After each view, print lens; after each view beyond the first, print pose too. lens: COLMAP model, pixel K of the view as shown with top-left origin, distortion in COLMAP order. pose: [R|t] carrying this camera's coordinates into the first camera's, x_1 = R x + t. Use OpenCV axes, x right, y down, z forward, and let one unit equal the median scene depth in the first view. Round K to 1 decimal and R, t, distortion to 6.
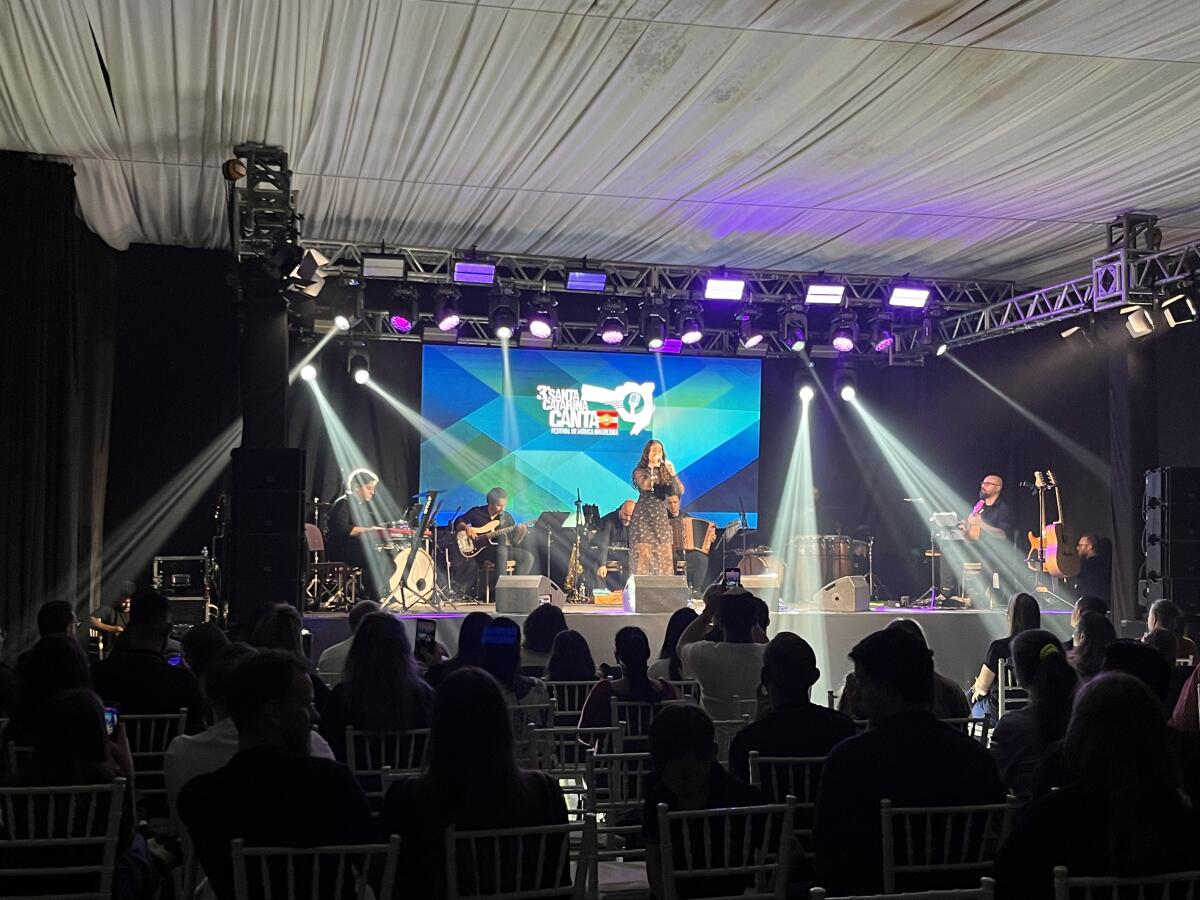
lens RADIAL K [[1411.6, 0, 601.0], [0, 1411.6, 460.9], [0, 0, 1]] dist [0.031015, 0.000000]
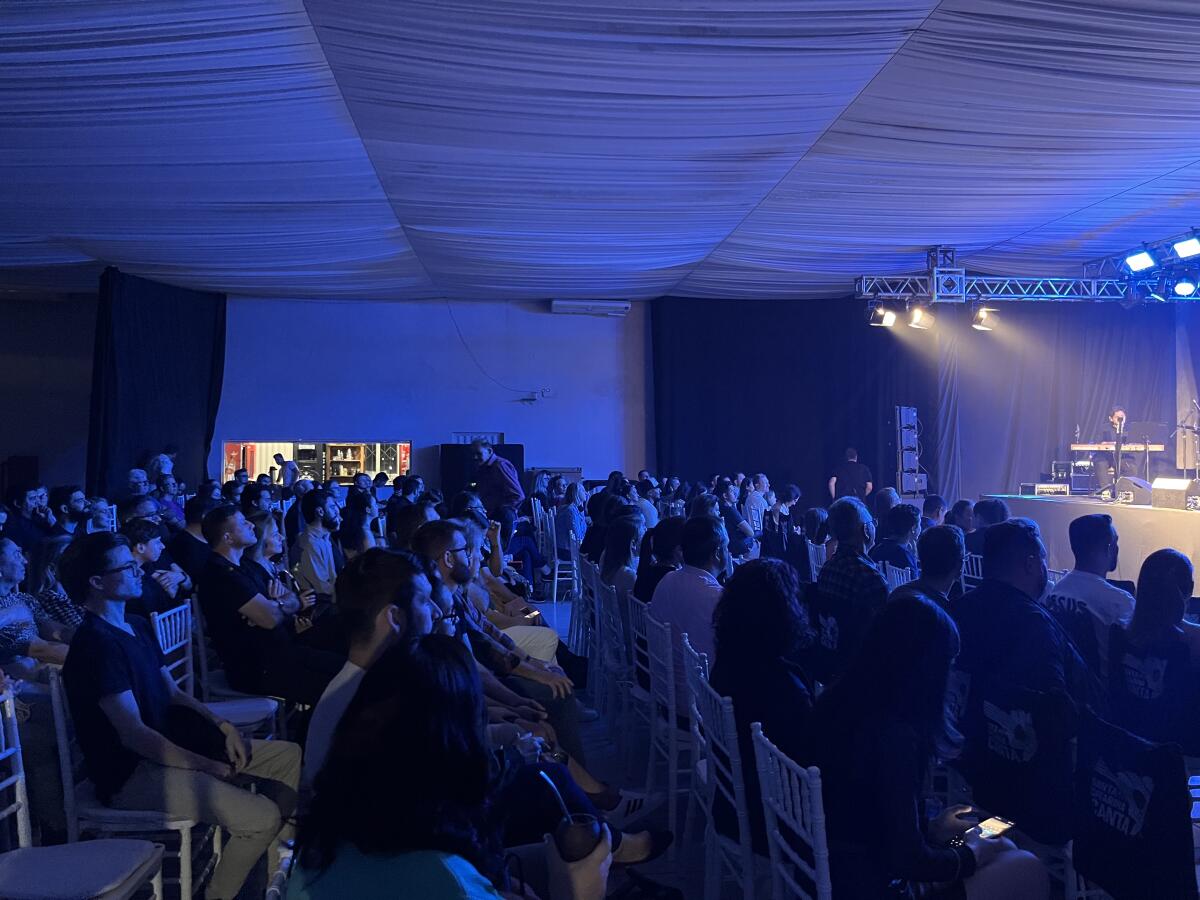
lens RADIAL K [[904.5, 0, 602.3], [0, 904.5, 440.1], [0, 0, 1]] dist [0.049617, -0.056527]
pose [[-0.126052, -0.019567, -0.991831, 0.764625], [0.060605, 0.997786, -0.027387, 0.033149], [0.990171, -0.063562, -0.124587, 0.513159]]
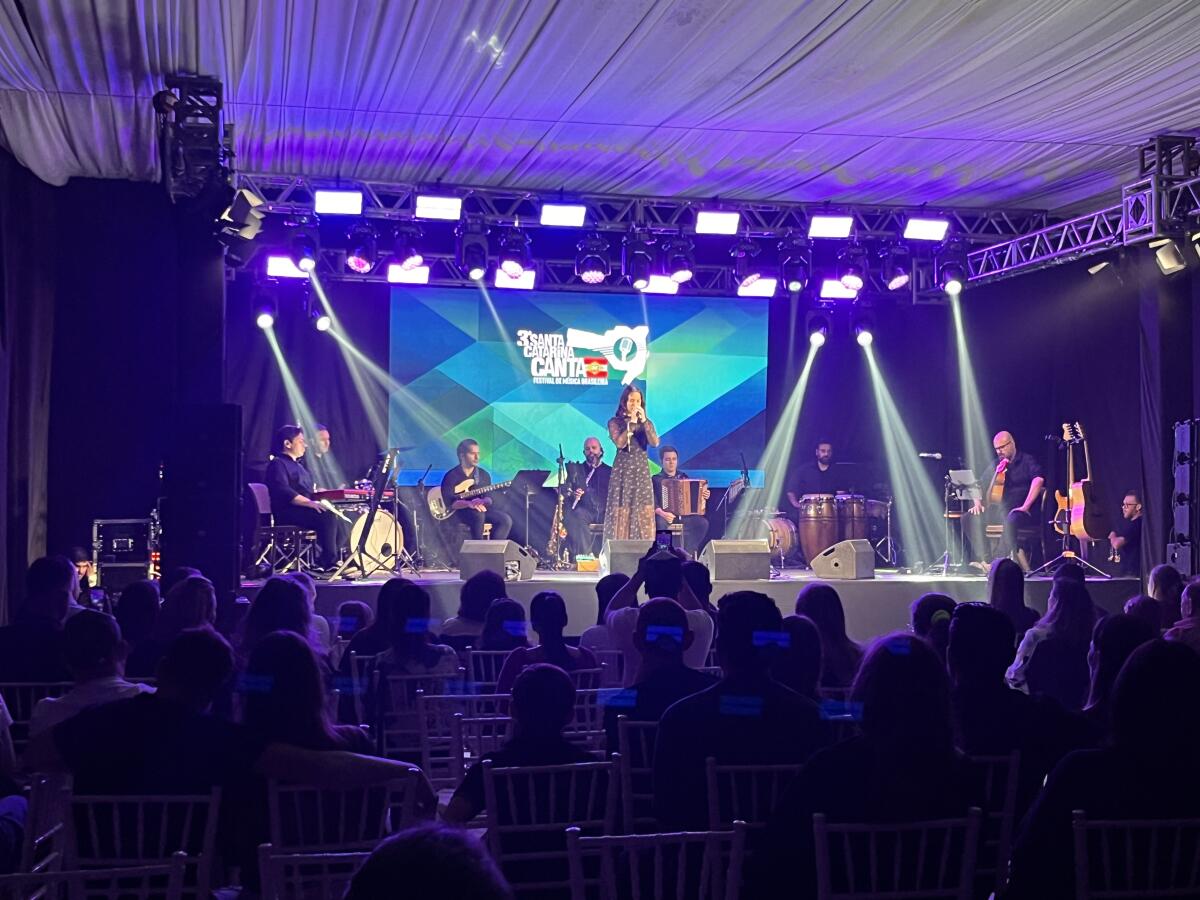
lens RADIAL K [[1618.6, 0, 579.6], [0, 1618.6, 459.0], [0, 0, 1]] dist [0.043458, 0.000000]
pose [[0.999240, -0.003563, -0.038819, 0.038165], [0.004779, 0.999499, 0.031275, -0.003507], [0.038688, -0.031436, 0.998757, -0.041944]]
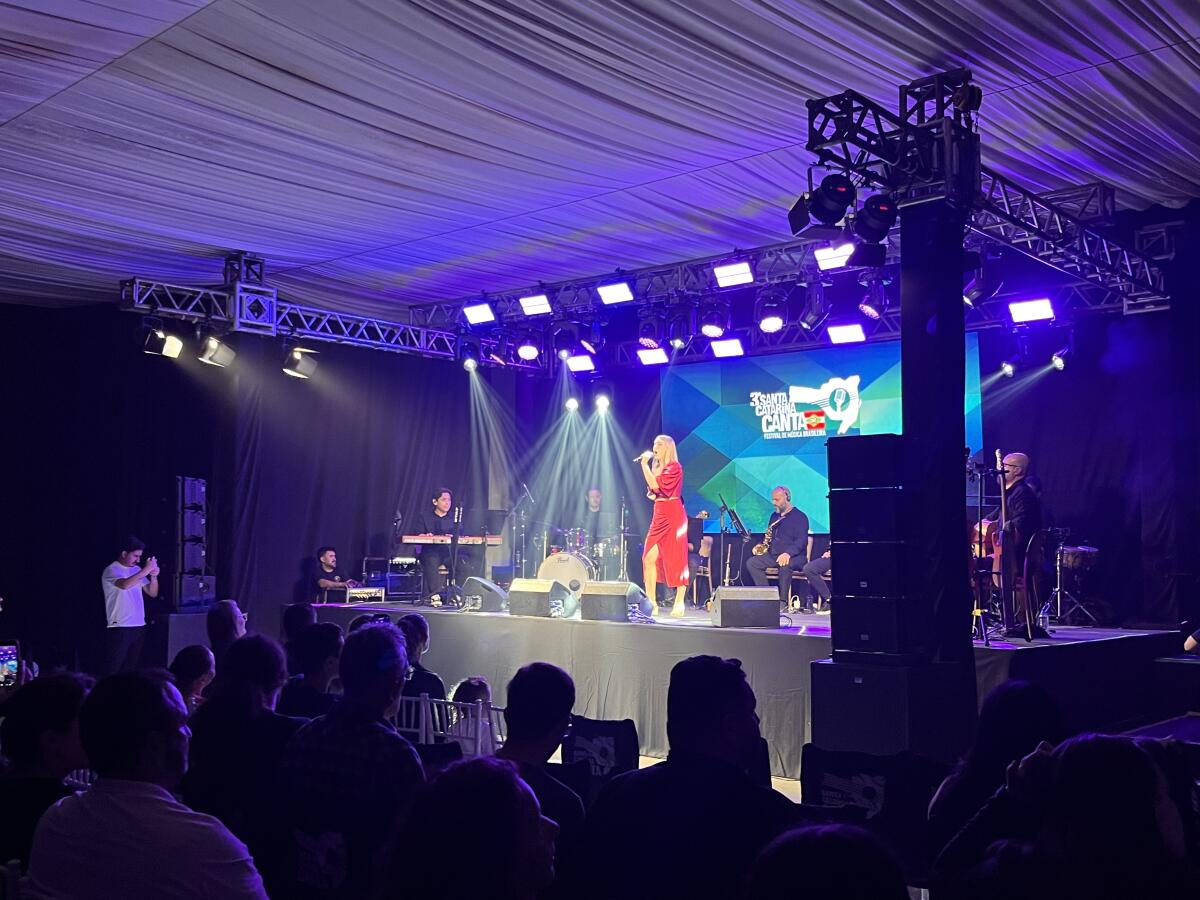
lens RADIAL K [[1236.8, 0, 608.6], [0, 1236.8, 454.0], [0, 0, 1]] dist [0.046861, 0.000000]
pose [[0.565985, -0.062852, -0.822016, 0.686163], [0.044142, 0.997970, -0.045913, 0.029240], [0.823233, -0.010300, 0.567611, 0.457253]]
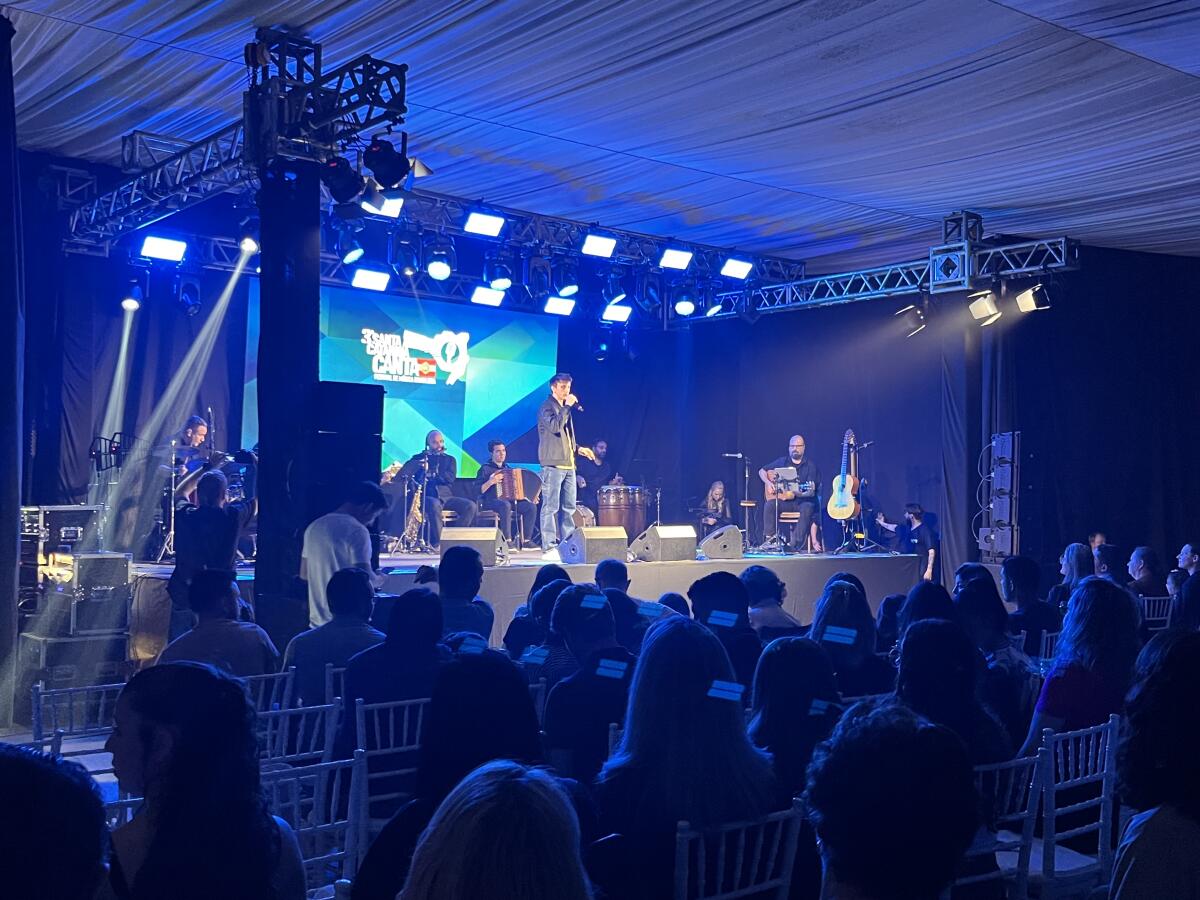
lens RADIAL K [[1266.8, 0, 616.2], [0, 1266.8, 431.5], [0, 0, 1]] dist [0.083618, 0.000000]
pose [[0.903328, 0.025916, 0.428166, -0.285065], [-0.030872, 0.999513, 0.004634, 0.008089], [-0.427838, -0.017405, 0.903688, 0.155514]]
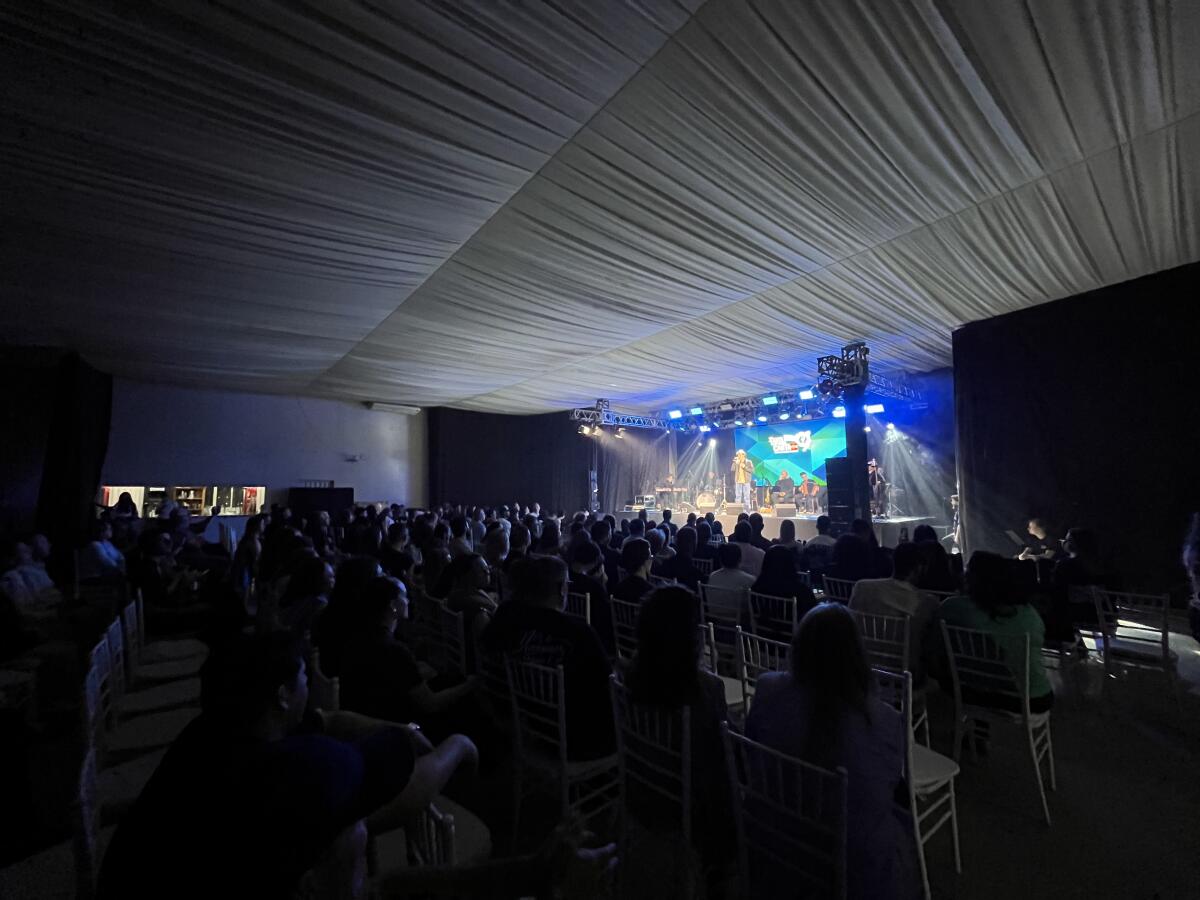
lens RADIAL K [[483.2, 0, 595.1], [0, 483.2, 453.5], [0, 0, 1]] dist [0.001556, 0.000007]
pose [[0.434101, -0.075661, -0.897681, 0.770316], [0.061715, 0.996624, -0.054156, 0.013283], [0.898748, -0.031891, 0.437305, 0.258446]]
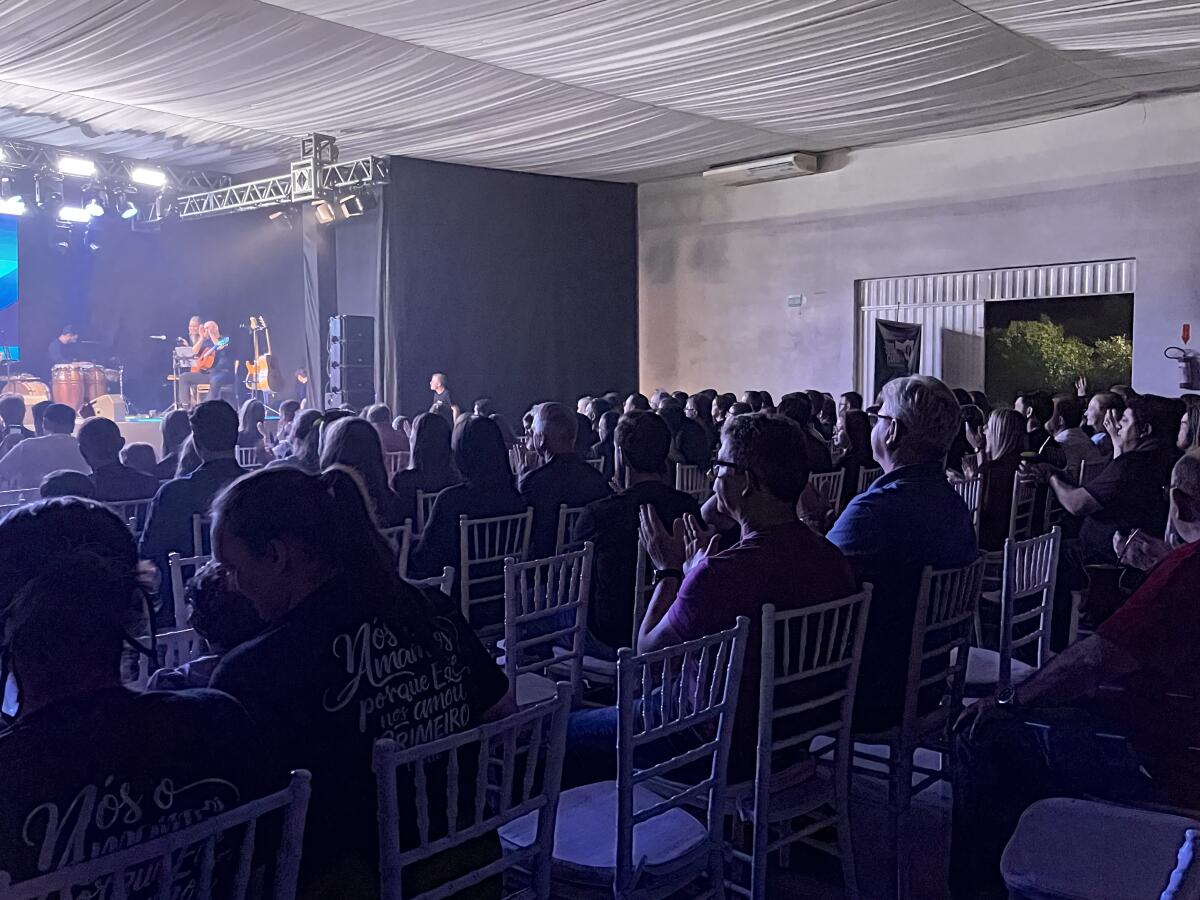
lens RADIAL K [[1050.9, 0, 601.0], [0, 1050.9, 456.0], [0, 0, 1]] dist [0.004515, 0.004332]
pose [[0.806702, -0.049604, 0.588873, -0.025912], [-0.026960, 0.992344, 0.120523, 0.008915], [-0.590343, -0.113102, 0.799189, -0.030857]]
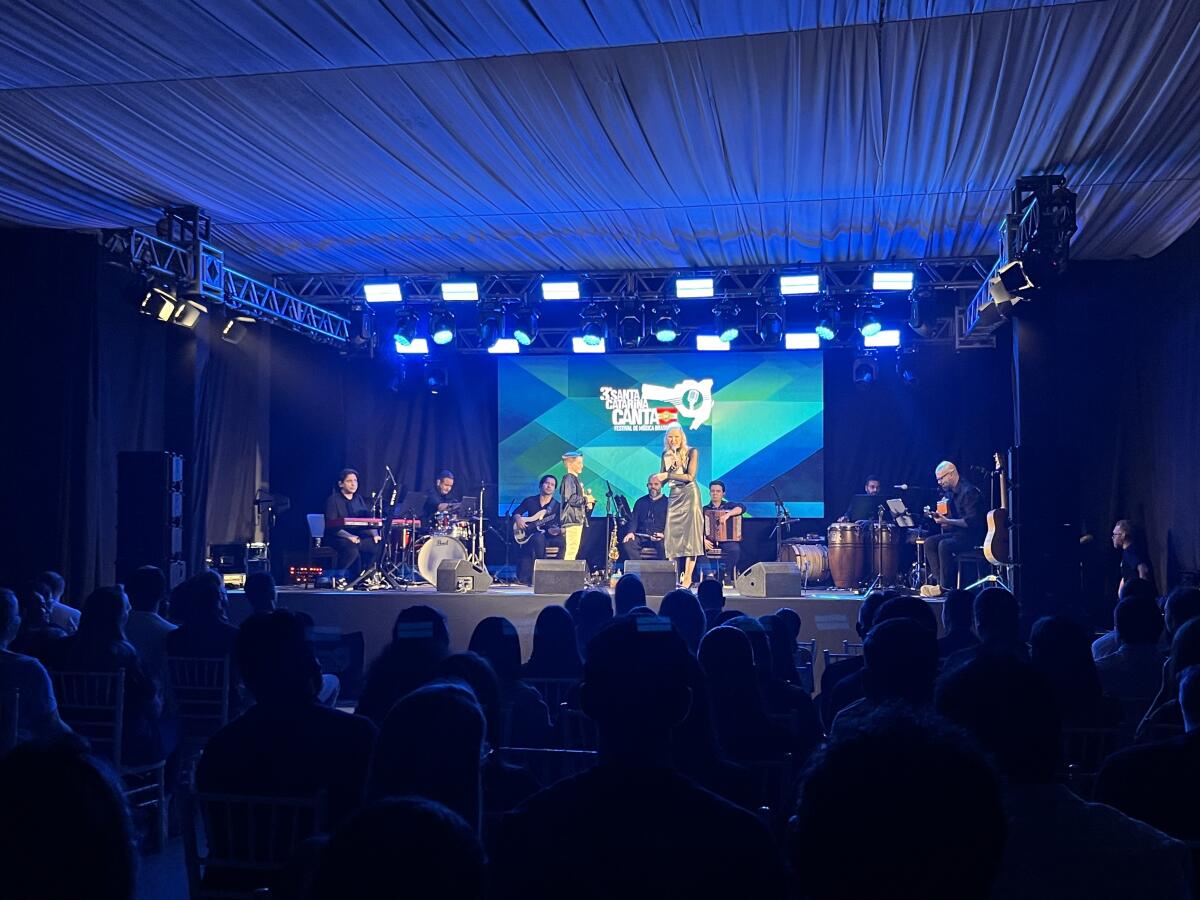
lens RADIAL K [[1356.6, 0, 597.9], [0, 1356.6, 454.6], [0, 0, 1]] dist [0.066056, 0.000000]
pose [[0.909497, -0.026405, -0.414872, 0.426069], [0.024184, 0.999651, -0.010605, 0.010579], [0.415007, -0.000388, 0.909818, 0.052084]]
